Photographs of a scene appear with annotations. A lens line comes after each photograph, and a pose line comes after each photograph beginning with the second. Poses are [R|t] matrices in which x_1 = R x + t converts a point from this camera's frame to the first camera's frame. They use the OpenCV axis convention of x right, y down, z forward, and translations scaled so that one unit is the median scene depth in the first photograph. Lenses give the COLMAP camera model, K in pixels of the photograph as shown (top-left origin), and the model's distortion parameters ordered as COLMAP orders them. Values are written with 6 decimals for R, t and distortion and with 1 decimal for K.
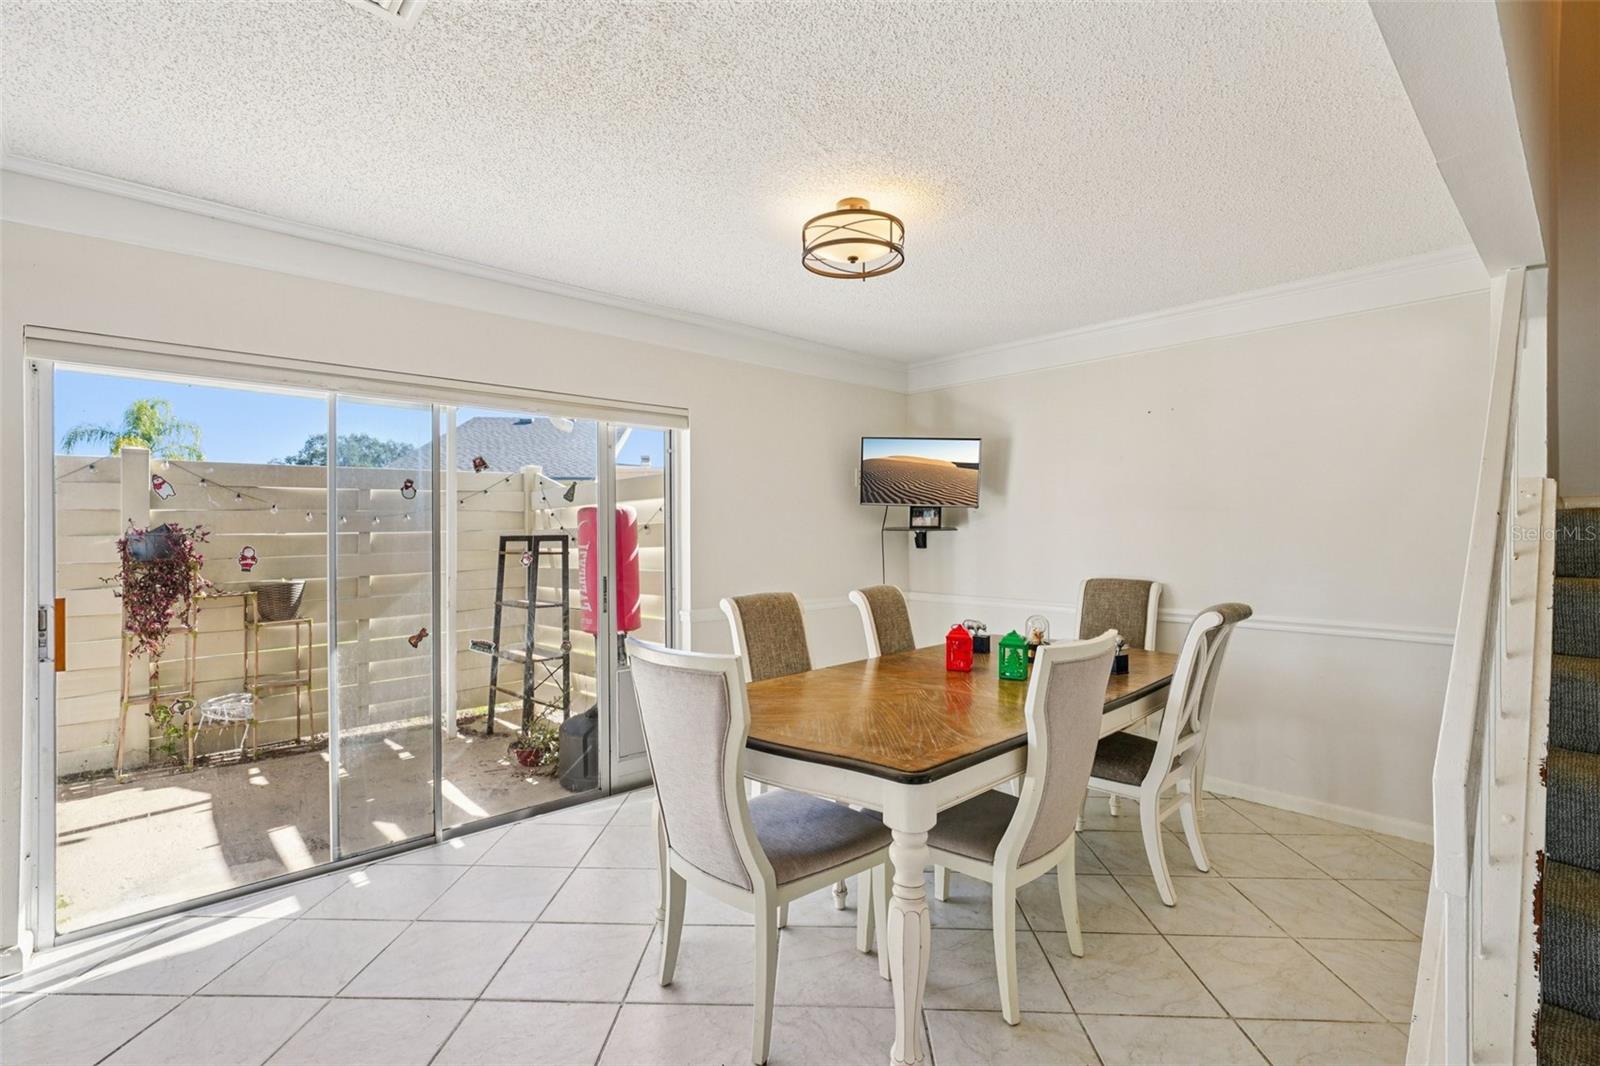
lens RADIAL K [[732.6, 0, 800.0], [0, 732.6, 533.0], [0, 0, 1]] dist [0.002688, -0.000199]
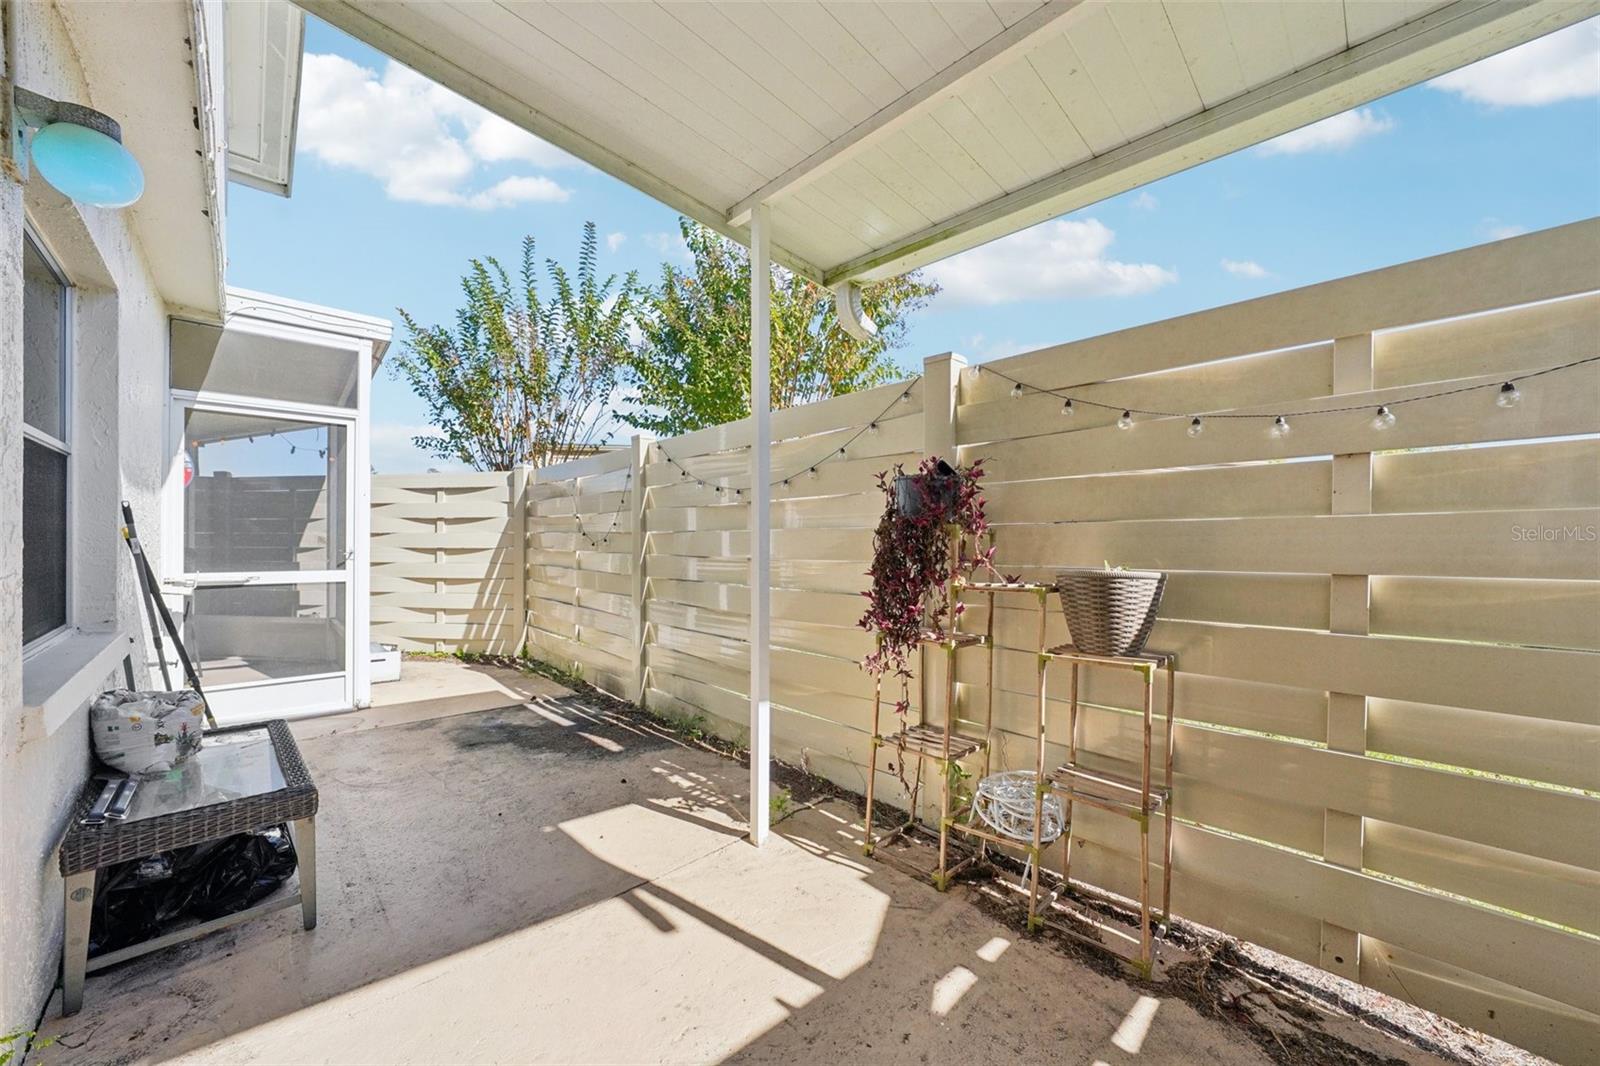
lens RADIAL K [[602.8, 0, 800.0], [0, 602.8, 533.0], [0, 0, 1]] dist [-0.000384, -0.000018]
pose [[-0.013196, 0.005230, -0.999899, -0.385721], [-0.005300, 0.999972, 0.005300, 0.050975], [0.999899, 0.005369, -0.013168, 0.972083]]
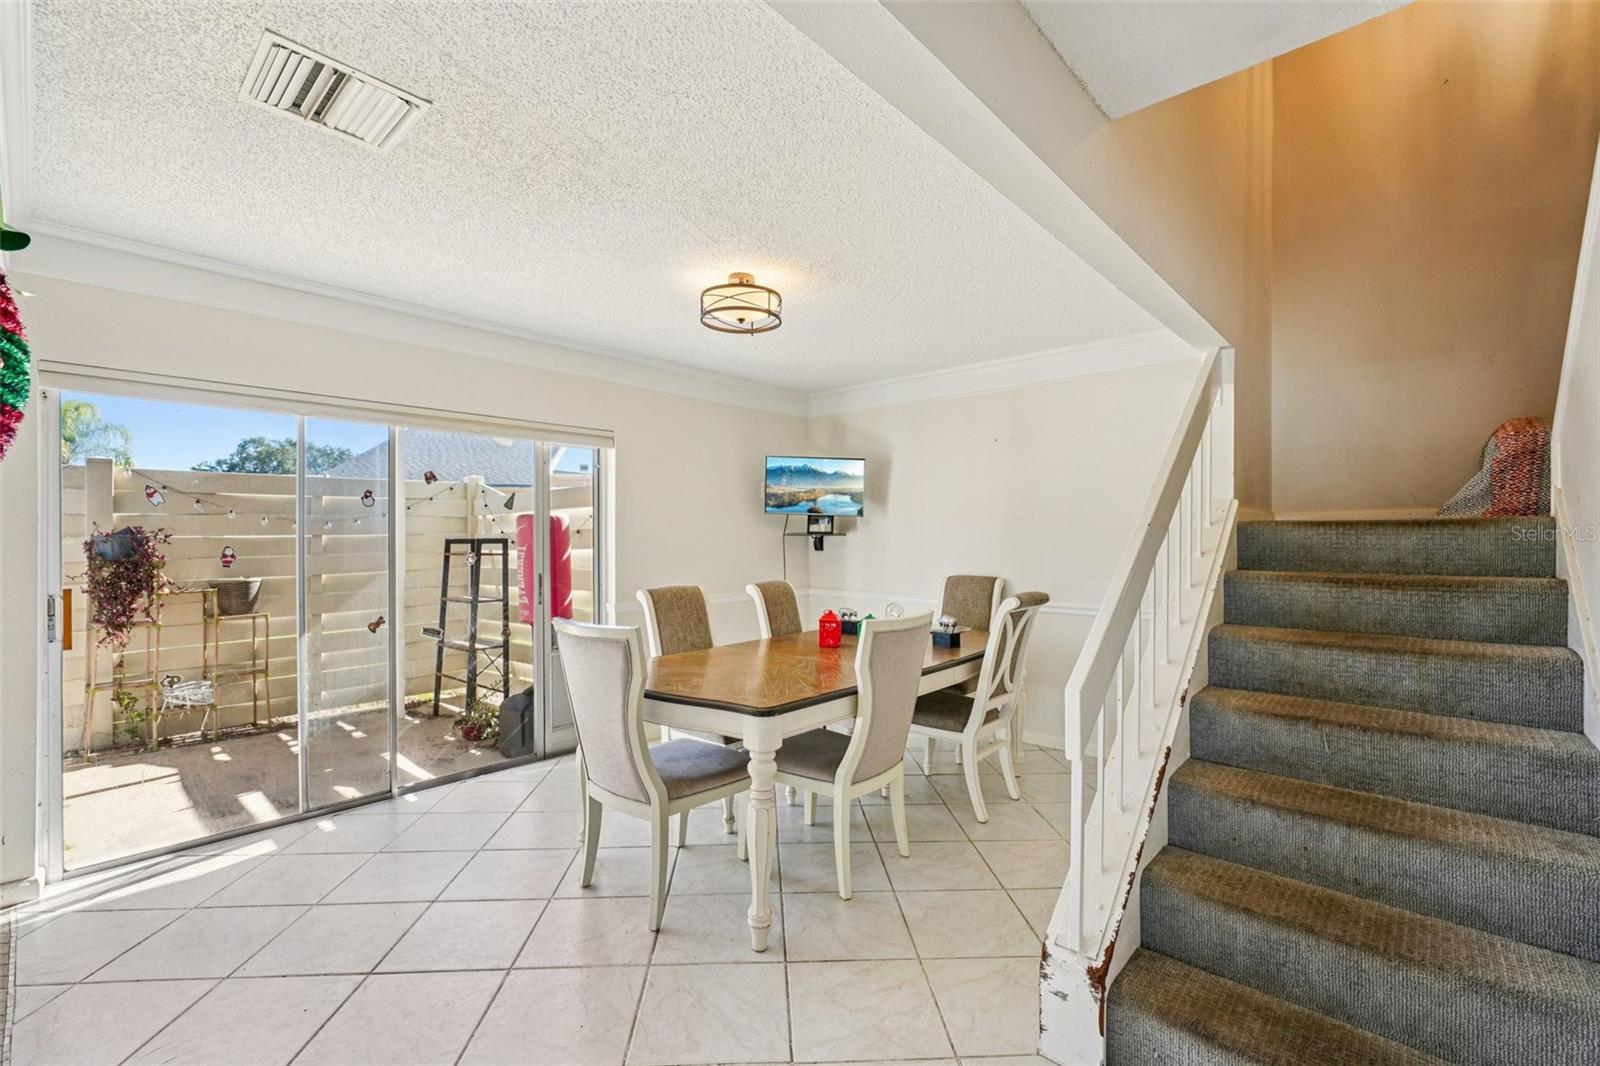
lens RADIAL K [[691.8, 0, 797.3], [0, 691.8, 540.6], [0, 0, 1]] dist [-0.002472, 0.000274]
pose [[0.995983, 0.003576, 0.089472, 0.041404], [-0.003850, 0.999988, 0.002889, 0.001799], [-0.089461, -0.003222, 0.995985, -0.130048]]
